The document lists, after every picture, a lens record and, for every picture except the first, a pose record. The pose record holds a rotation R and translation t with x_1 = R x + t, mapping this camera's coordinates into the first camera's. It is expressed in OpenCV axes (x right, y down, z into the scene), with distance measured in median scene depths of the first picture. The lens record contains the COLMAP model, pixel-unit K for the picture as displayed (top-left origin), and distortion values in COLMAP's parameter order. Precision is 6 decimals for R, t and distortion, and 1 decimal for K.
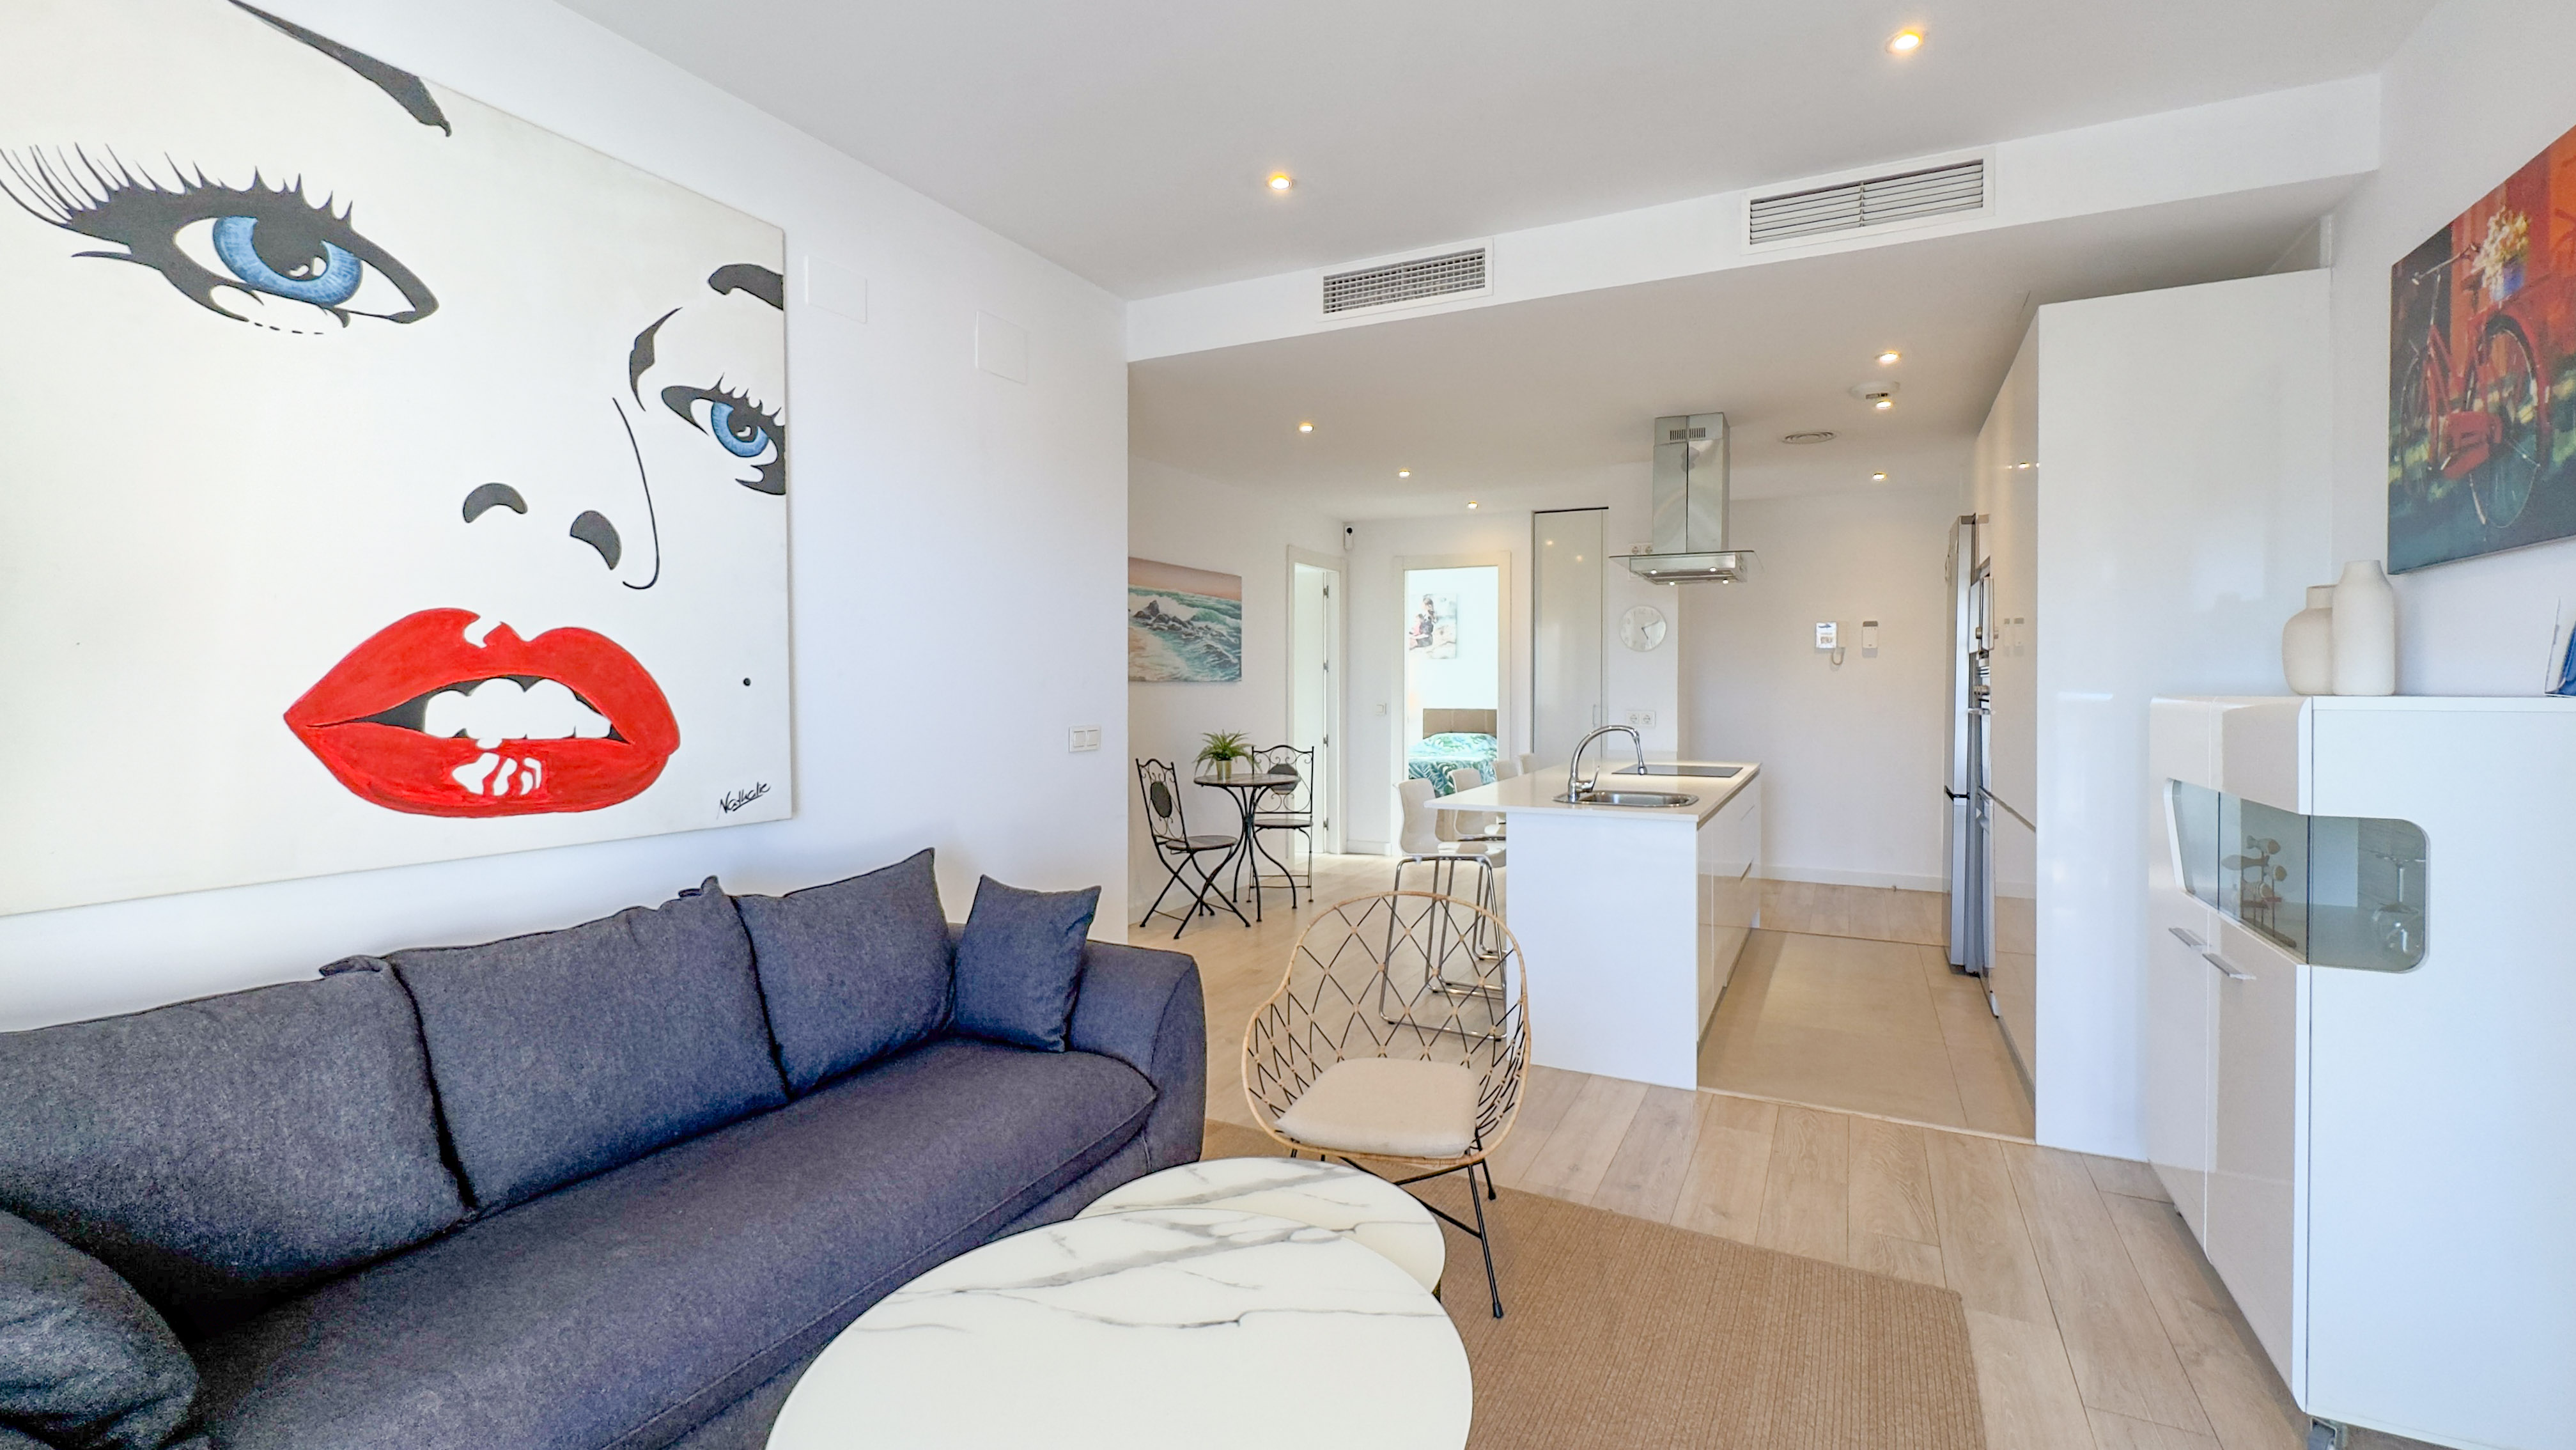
lens RADIAL K [[1080.6, 0, 1288.0], [0, 1080.6, 725.0], [0, 0, 1]] dist [0.001055, 0.000148]
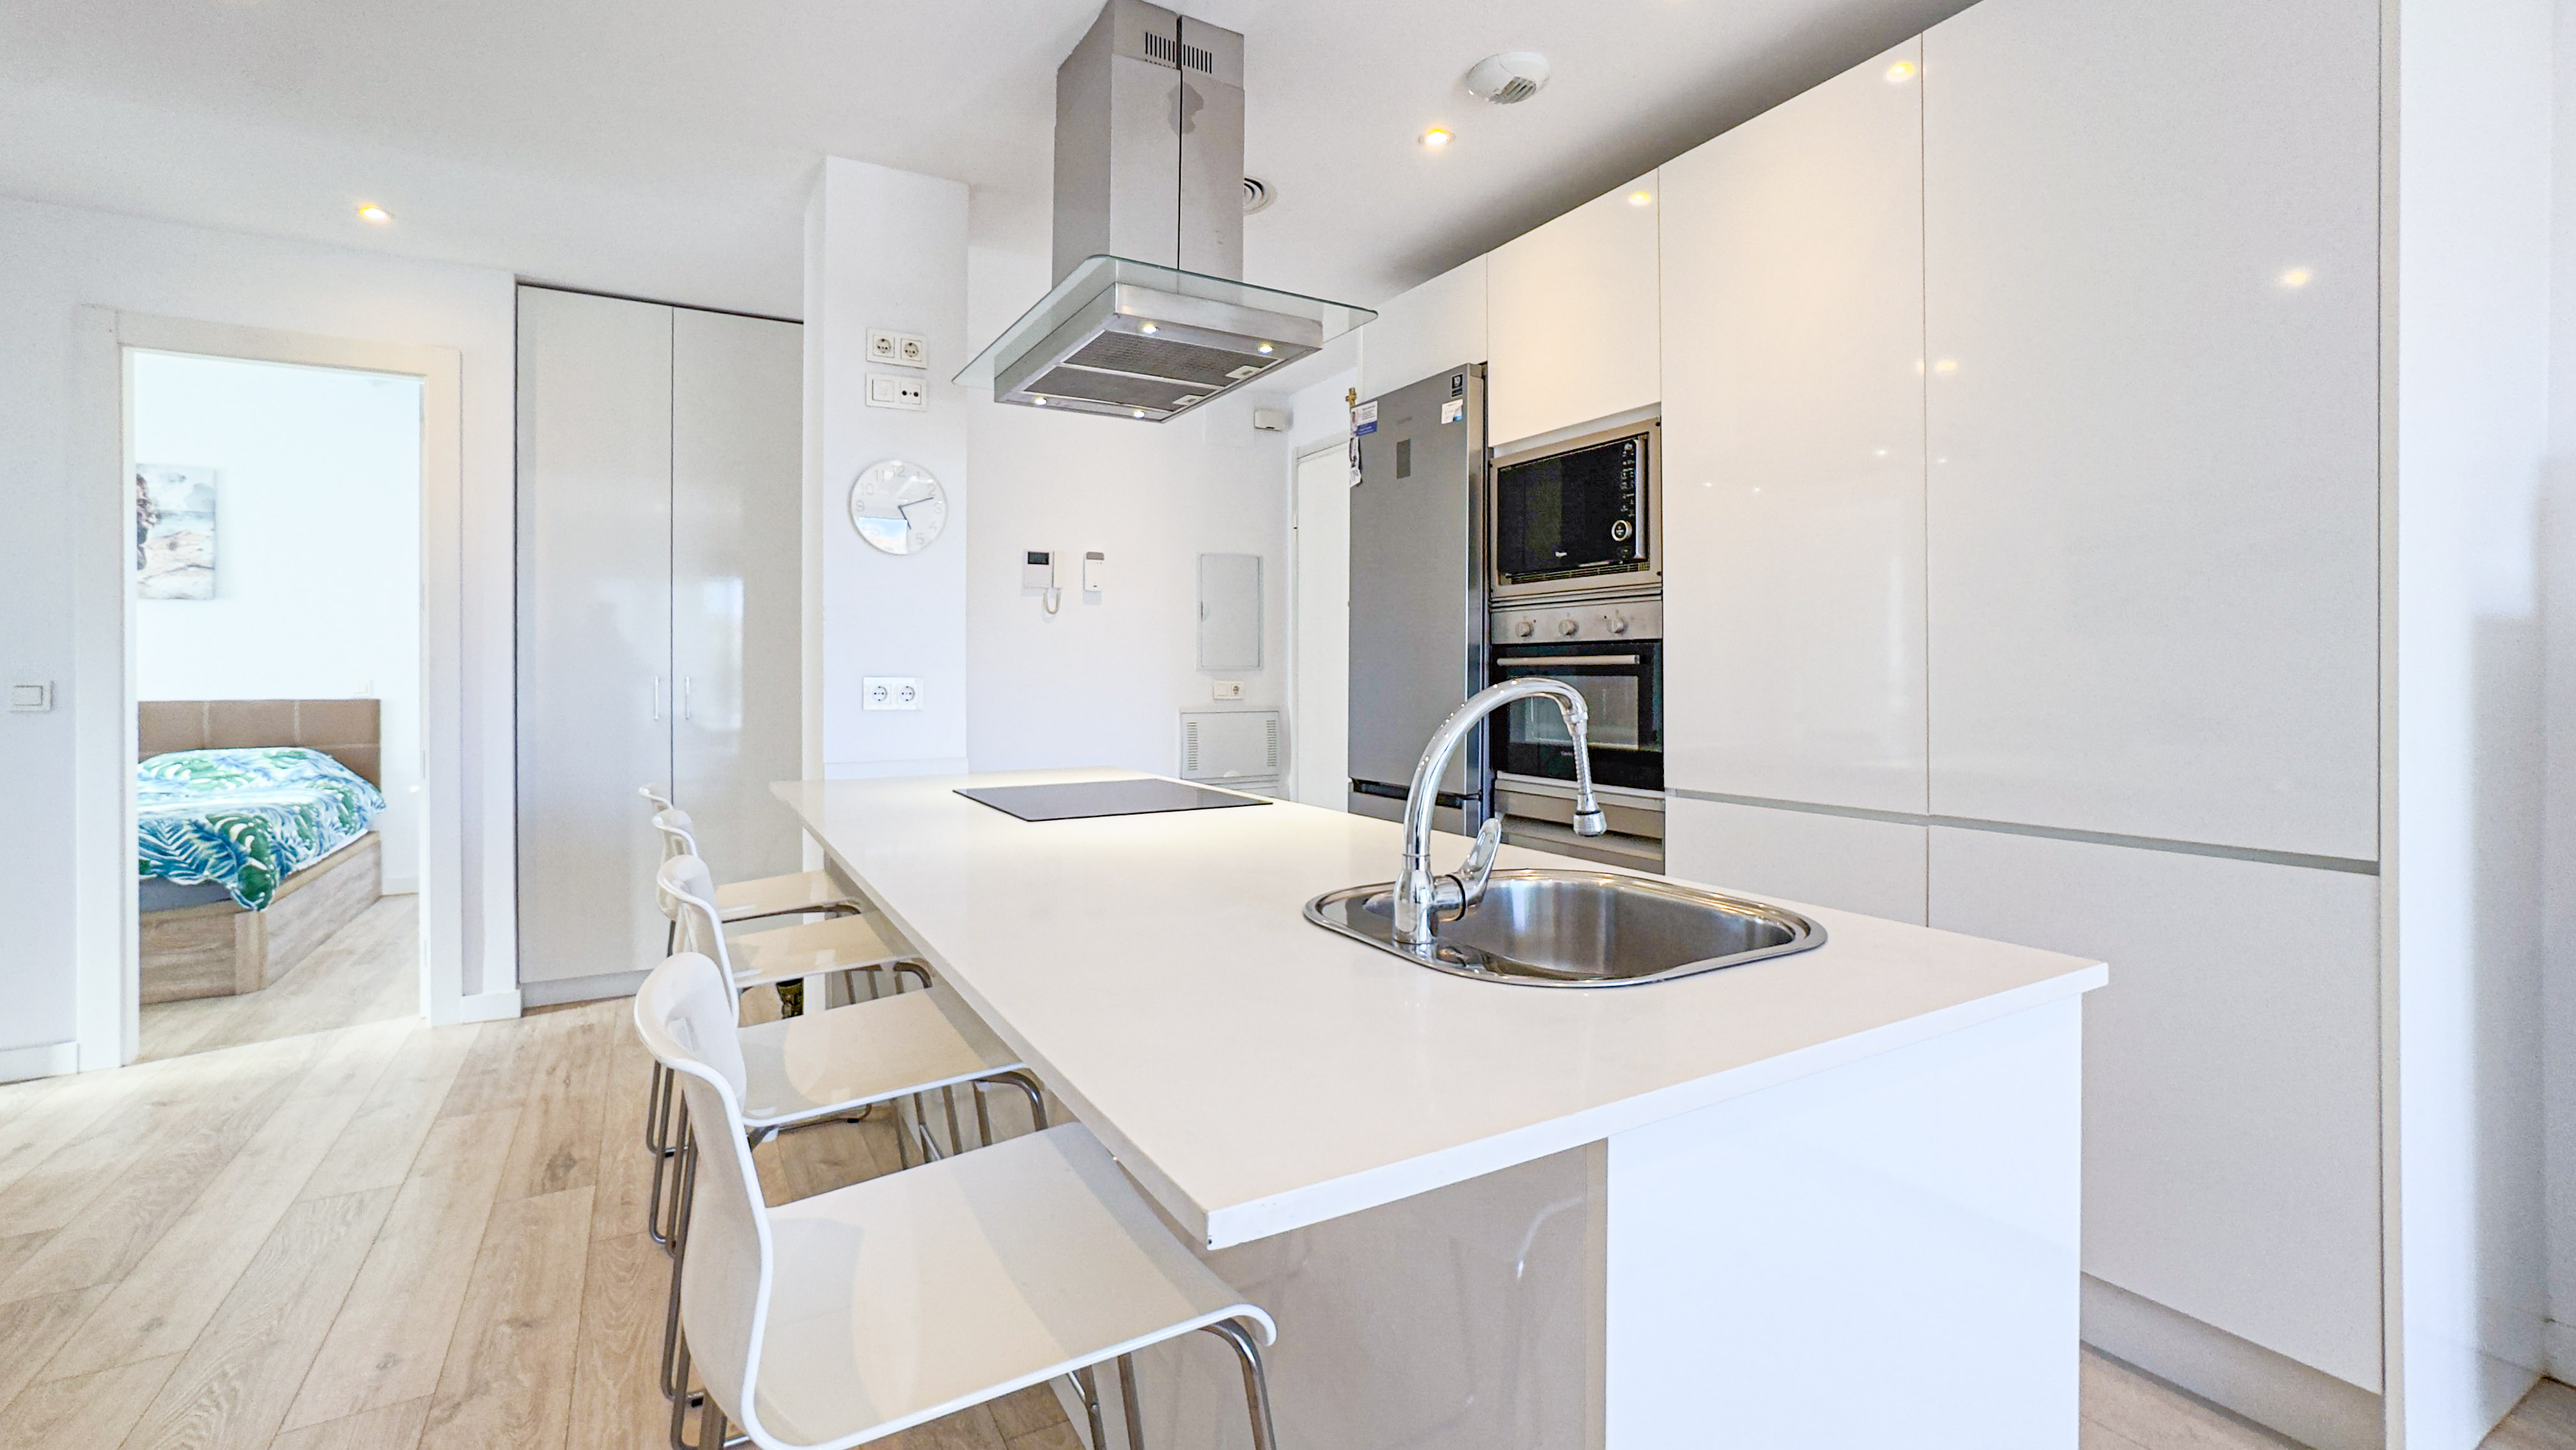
lens RADIAL K [[1060.0, 0, 1292.5], [0, 1060.0, 684.2], [0, 0, 1]] dist [-0.027563, 0.012558]
pose [[0.526814, -0.020125, 0.849742, 0.030996], [0.041069, 0.999155, -0.001798, -0.005949], [-0.848988, 0.035845, 0.527195, 1.444666]]
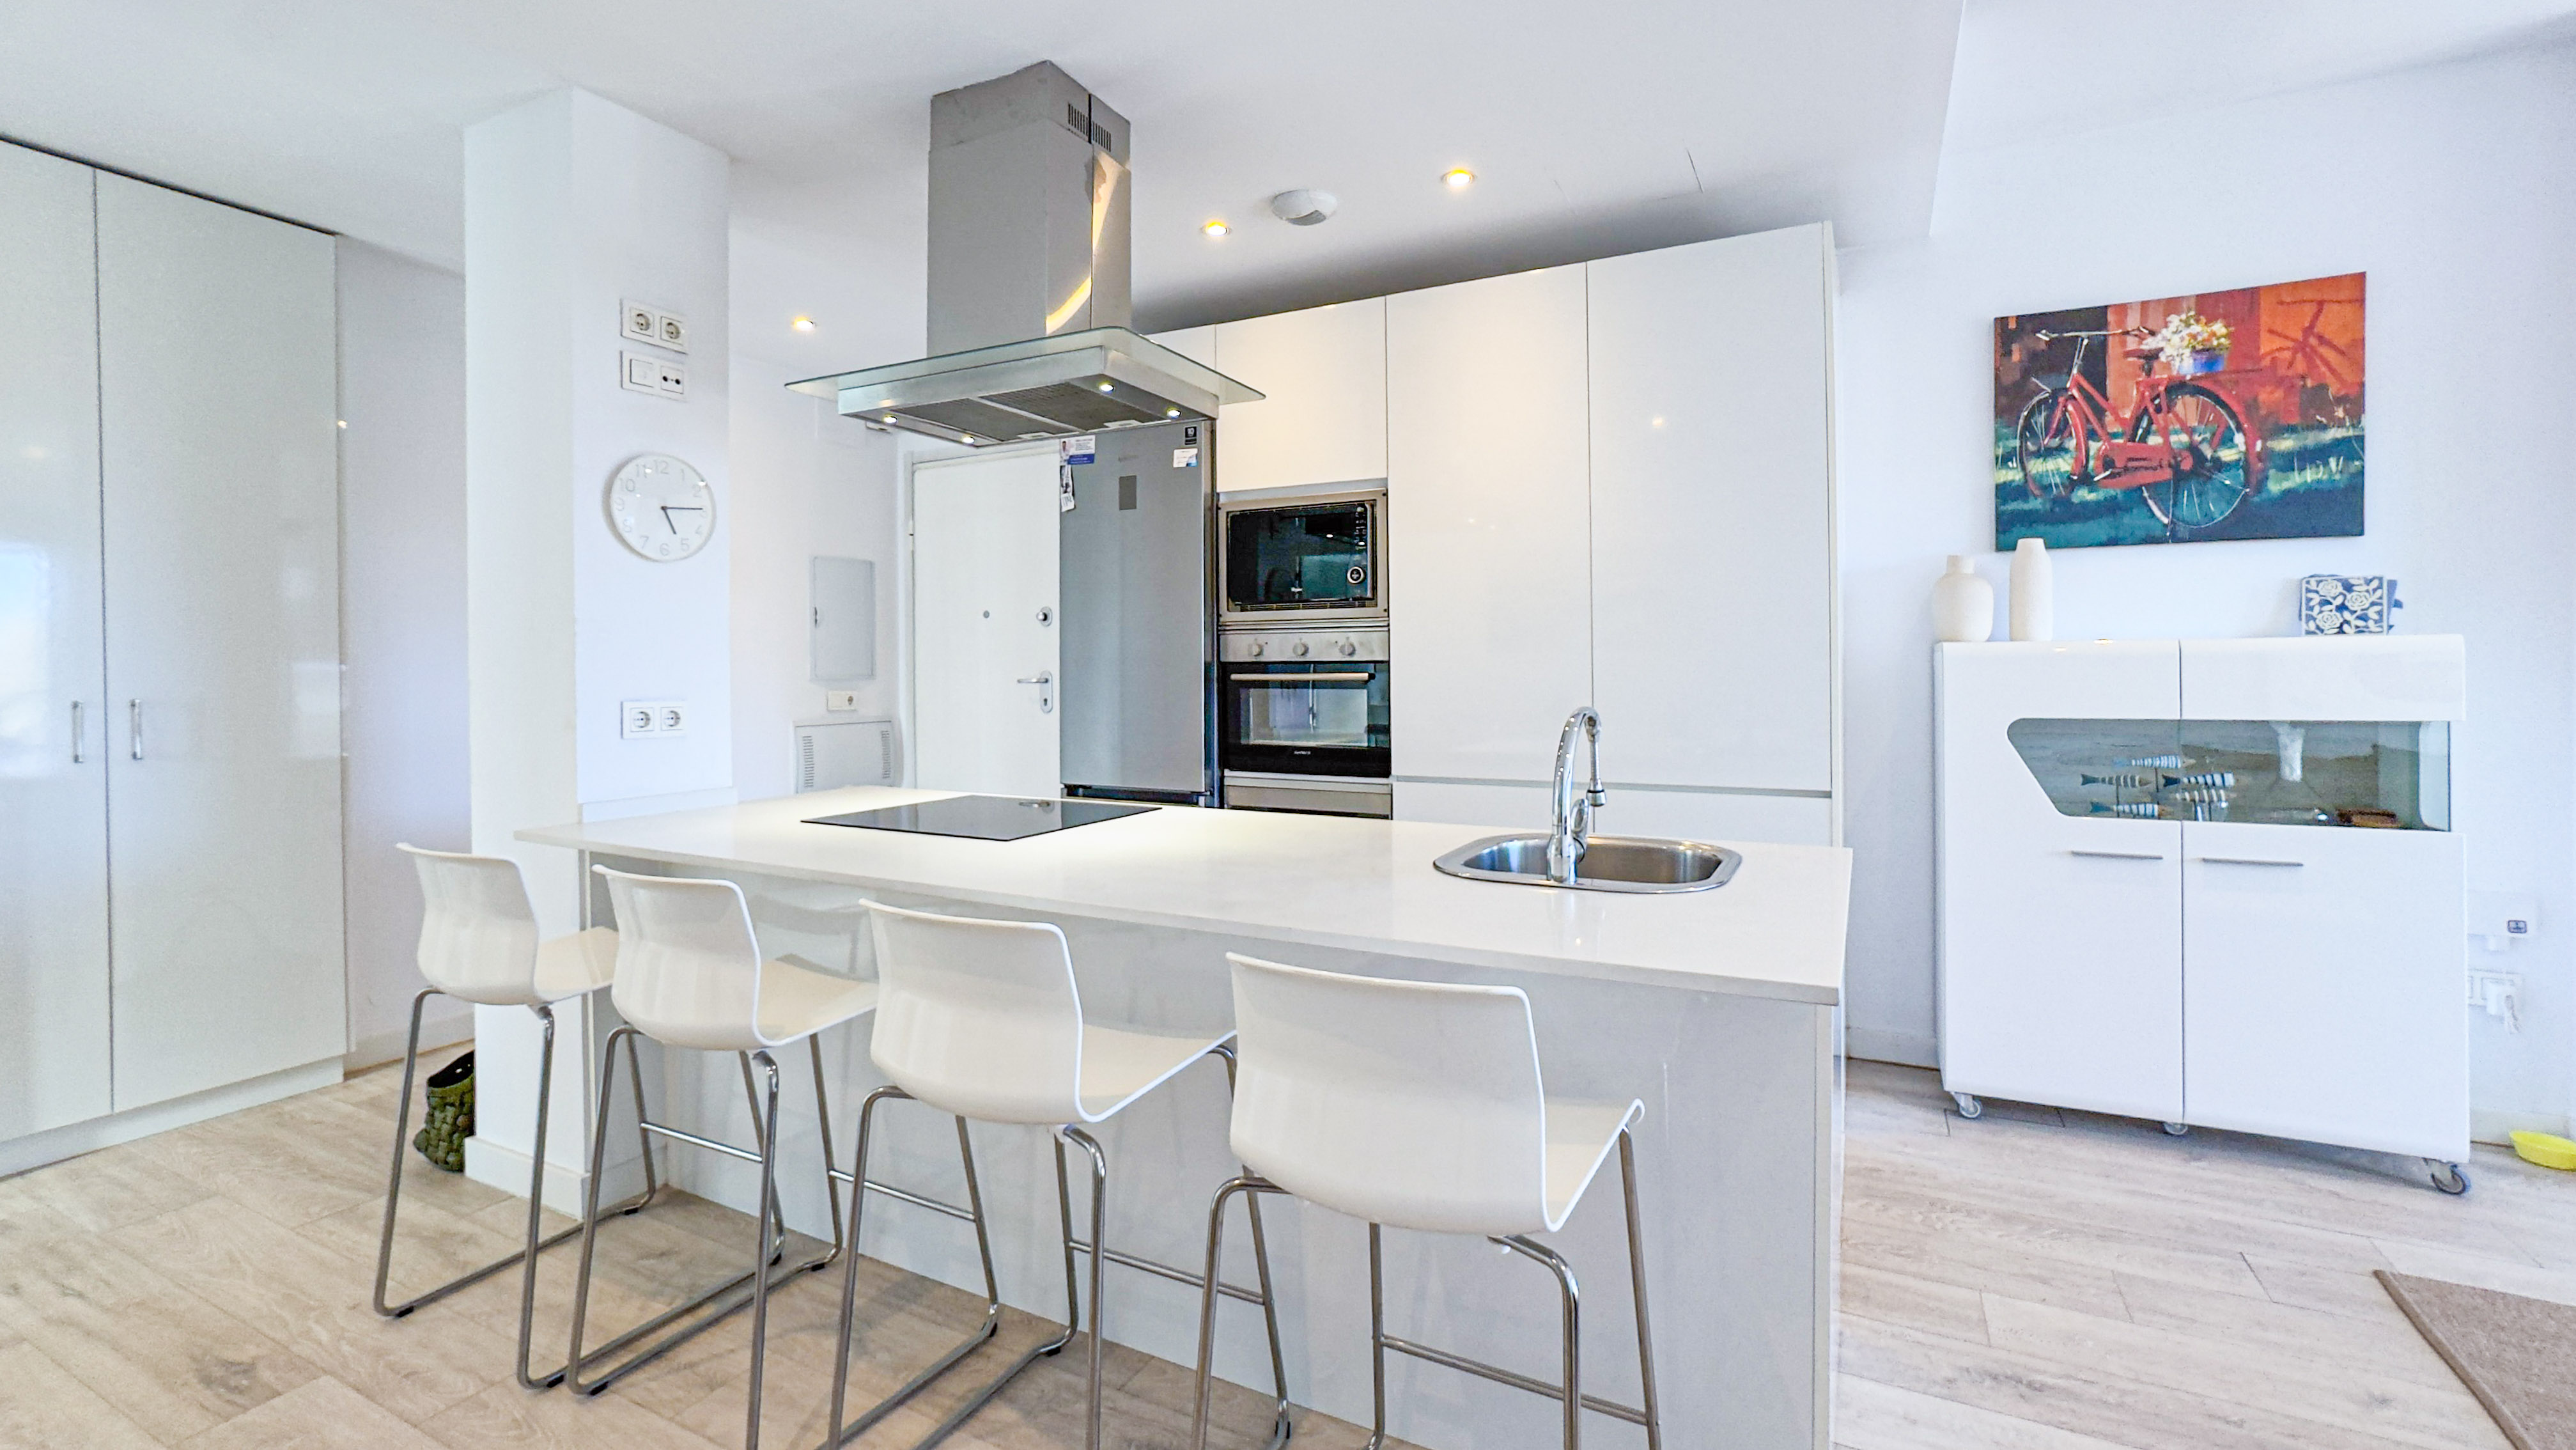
lens RADIAL K [[1060.0, 0, 1292.5], [0, 1060.0, 684.2], [0, 0, 1]] dist [-0.027563, 0.012558]
pose [[-0.025709, -0.027937, 0.999279, -0.234401], [0.044220, 0.998599, 0.029056, -0.050377], [-0.998691, 0.044935, -0.024438, 1.822560]]
